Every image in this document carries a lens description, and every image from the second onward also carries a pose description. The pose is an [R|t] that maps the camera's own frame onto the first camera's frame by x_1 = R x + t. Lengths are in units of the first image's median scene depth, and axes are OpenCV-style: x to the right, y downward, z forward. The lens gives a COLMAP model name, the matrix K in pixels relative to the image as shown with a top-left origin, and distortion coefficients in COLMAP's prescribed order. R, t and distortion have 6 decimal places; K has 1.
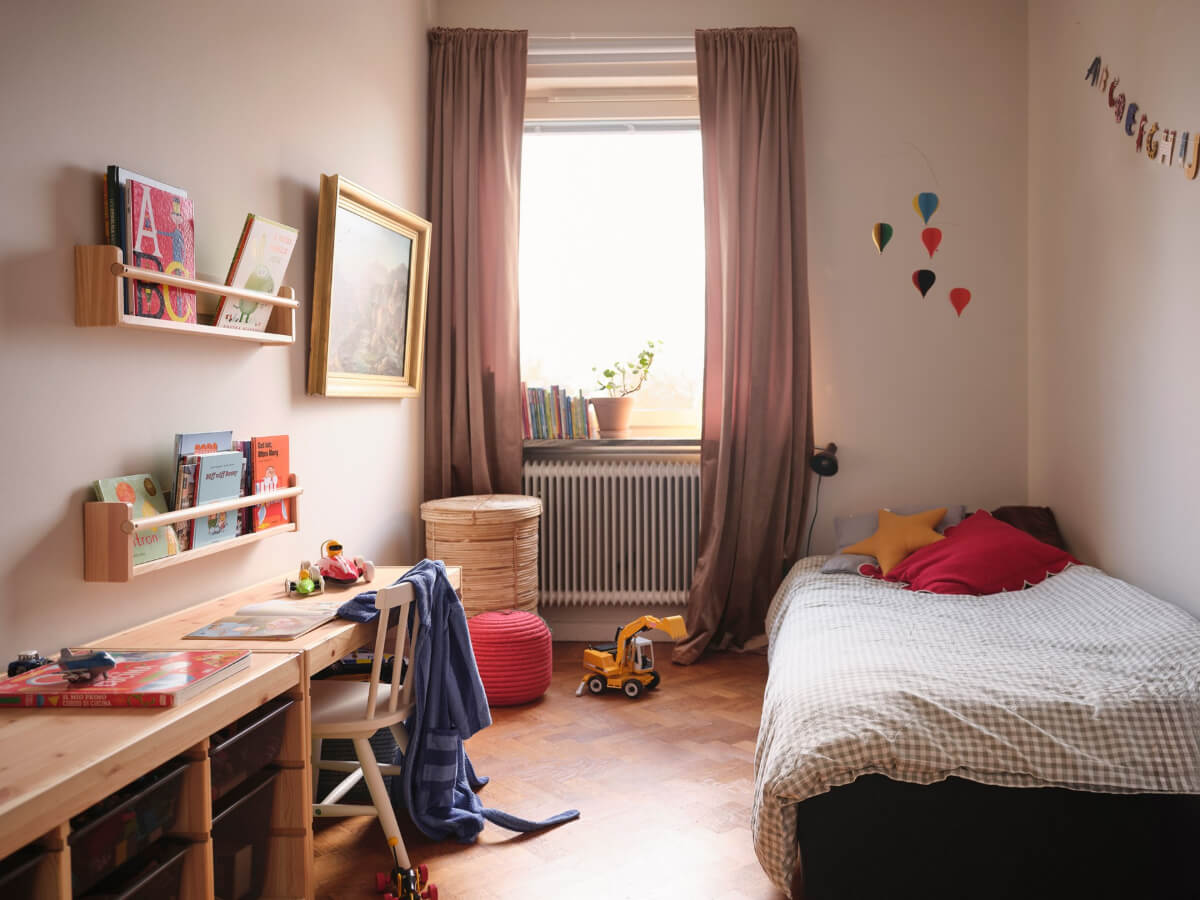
lens RADIAL K [[842.0, 0, 600.0], [0, 842.0, 450.0], [0, 0, 1]] dist [-0.010508, -0.004090]
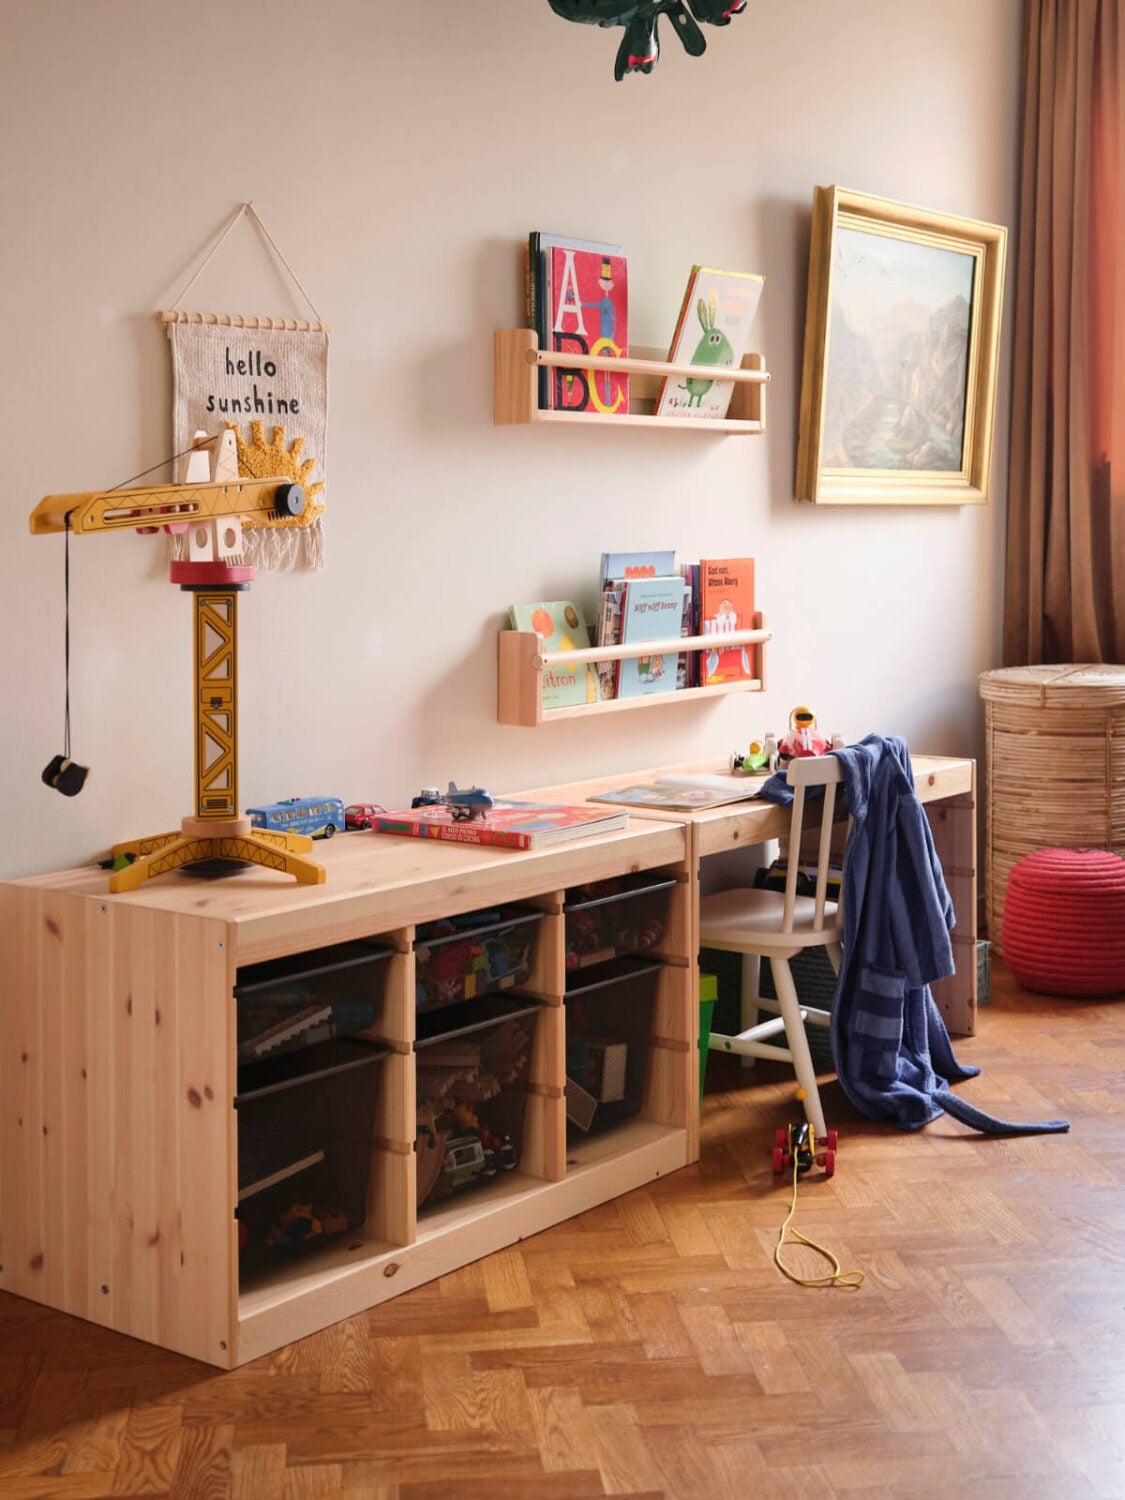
lens RADIAL K [[1956.7, 0, 562.4], [0, 1956.7, 703.6], [0, 0, 1]] dist [-0.012852, 0.012882]
pose [[0.783563, 0.063727, -0.618035, 0.617590], [-0.033691, 0.997620, 0.060153, 0.013182], [0.620398, -0.026312, 0.783846, -0.483492]]
